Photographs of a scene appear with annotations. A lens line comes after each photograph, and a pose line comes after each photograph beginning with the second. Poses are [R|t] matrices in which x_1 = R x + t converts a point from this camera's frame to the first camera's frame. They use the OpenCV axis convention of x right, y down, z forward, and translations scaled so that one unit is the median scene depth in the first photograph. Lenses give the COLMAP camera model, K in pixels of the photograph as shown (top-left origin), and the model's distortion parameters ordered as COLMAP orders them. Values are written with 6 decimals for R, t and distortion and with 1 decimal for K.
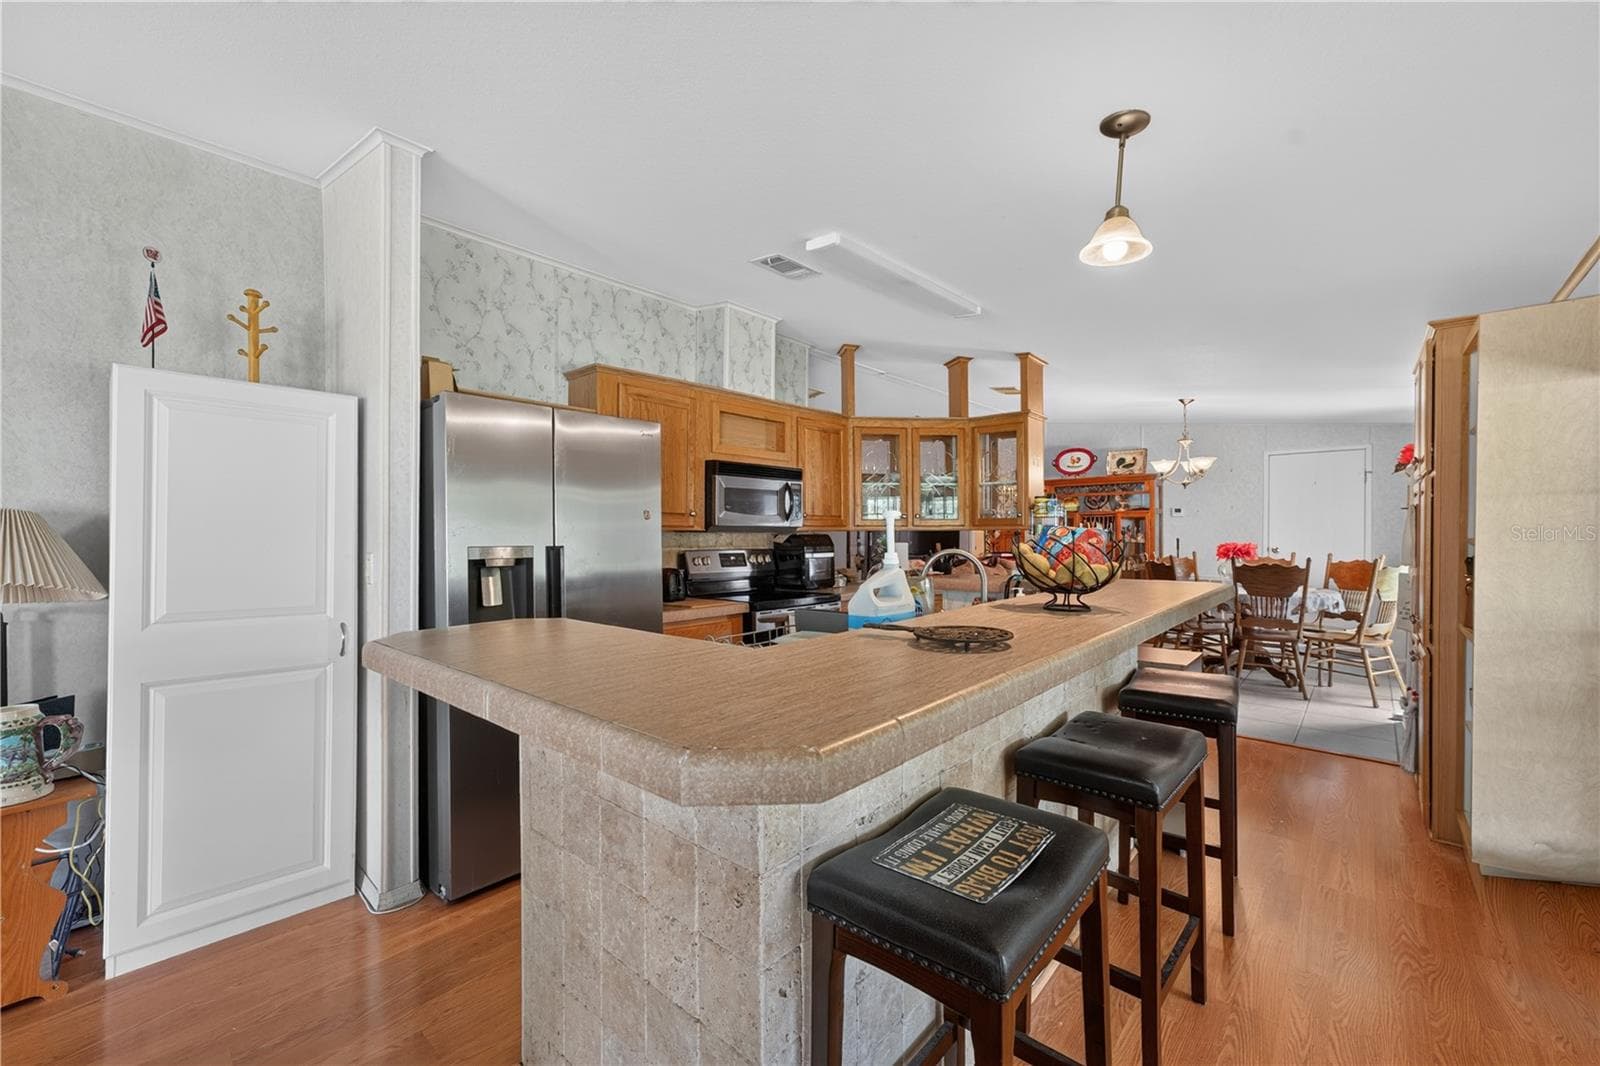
lens RADIAL K [[631.3, 0, 800.5], [0, 631.3, 538.8], [0, 0, 1]] dist [0.000173, 0.000025]
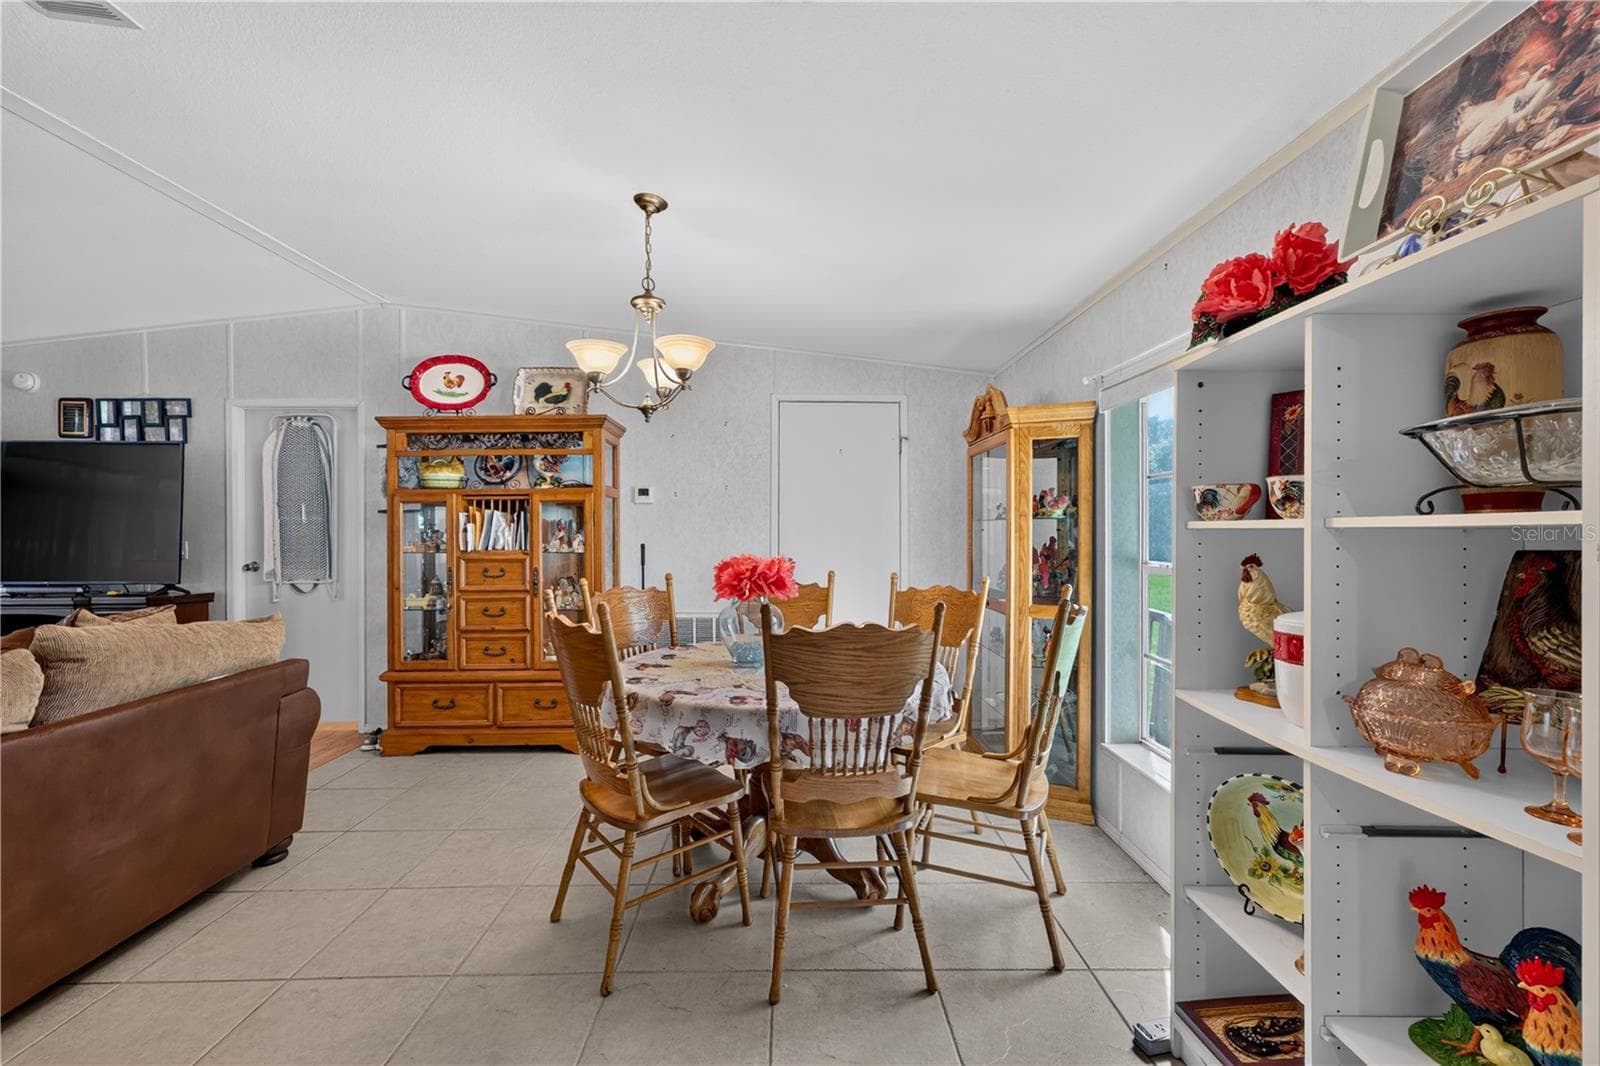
lens RADIAL K [[632.8, 0, 801.0], [0, 632.8, 527.7], [0, 0, 1]] dist [0.001626, 0.000581]
pose [[0.731242, -0.002780, 0.682113, 0.322311], [0.011595, 0.999898, -0.008354, -0.007351], [-0.682020, 0.014018, 0.731199, 0.508615]]
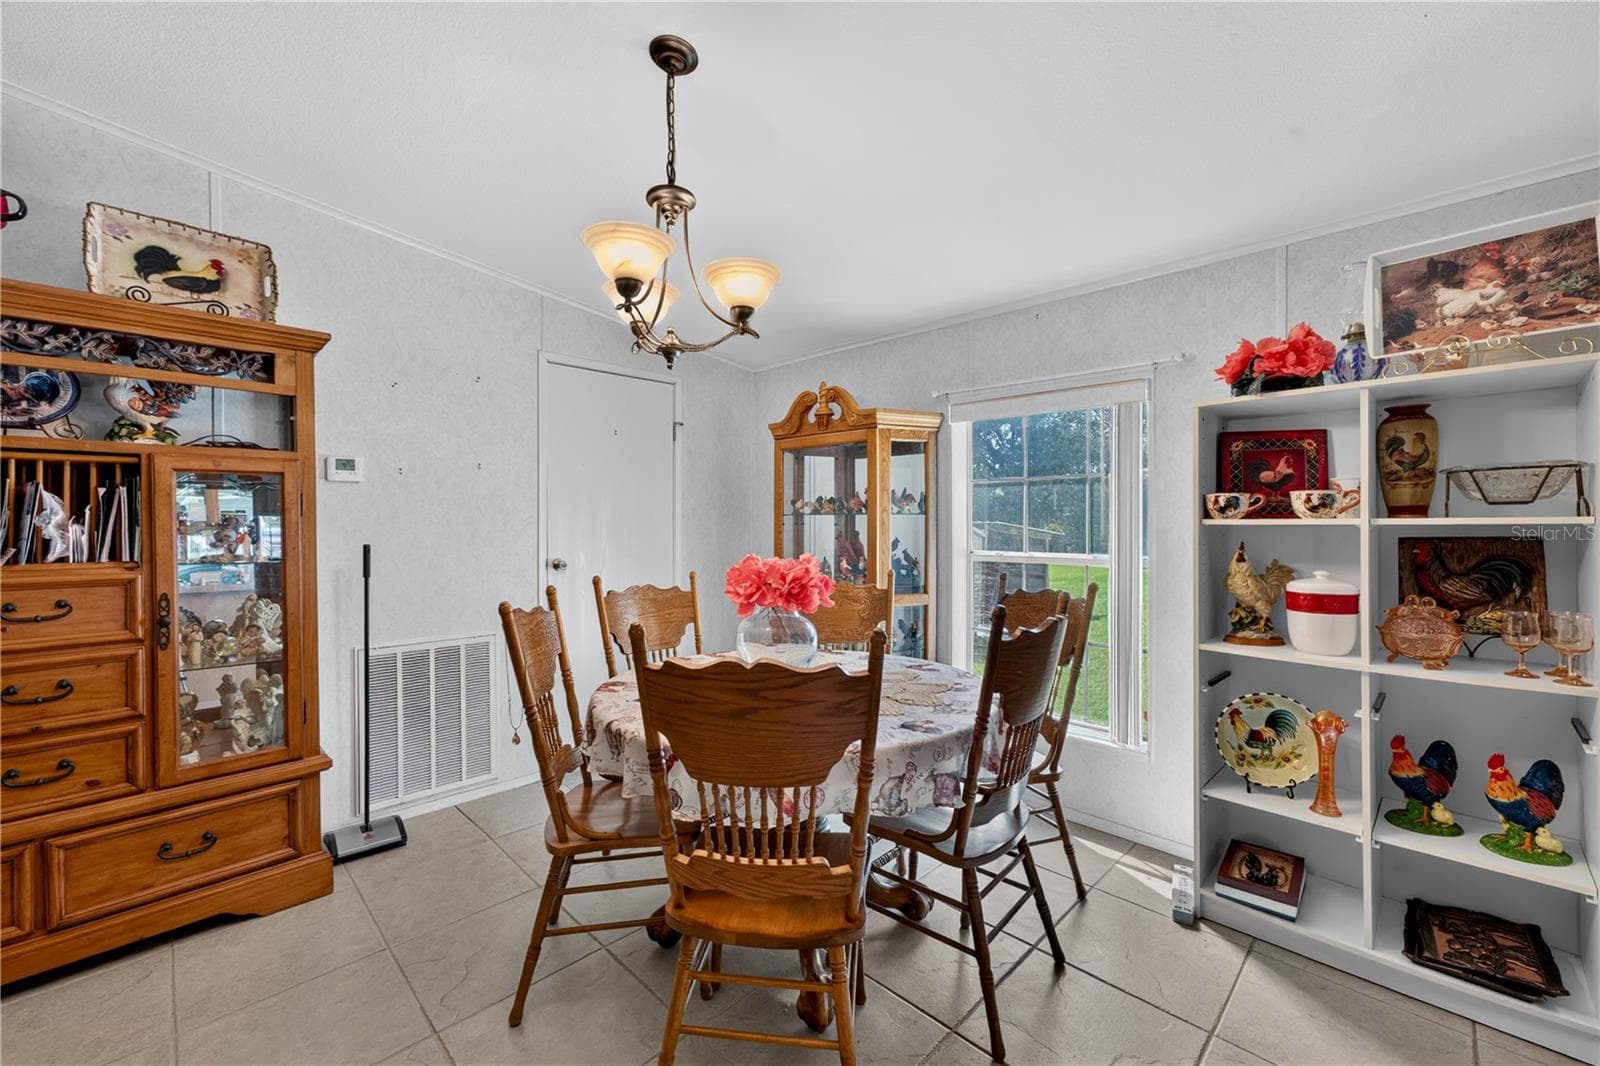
lens RADIAL K [[648.2, 0, 791.7], [0, 648.2, 526.7], [0, 0, 1]] dist [-0.025191, 0.016108]
pose [[0.065280, -0.004621, 0.997856, 0.261054], [0.009407, 0.999948, 0.004015, -0.009281], [-0.997823, 0.009125, 0.065320, 0.733831]]
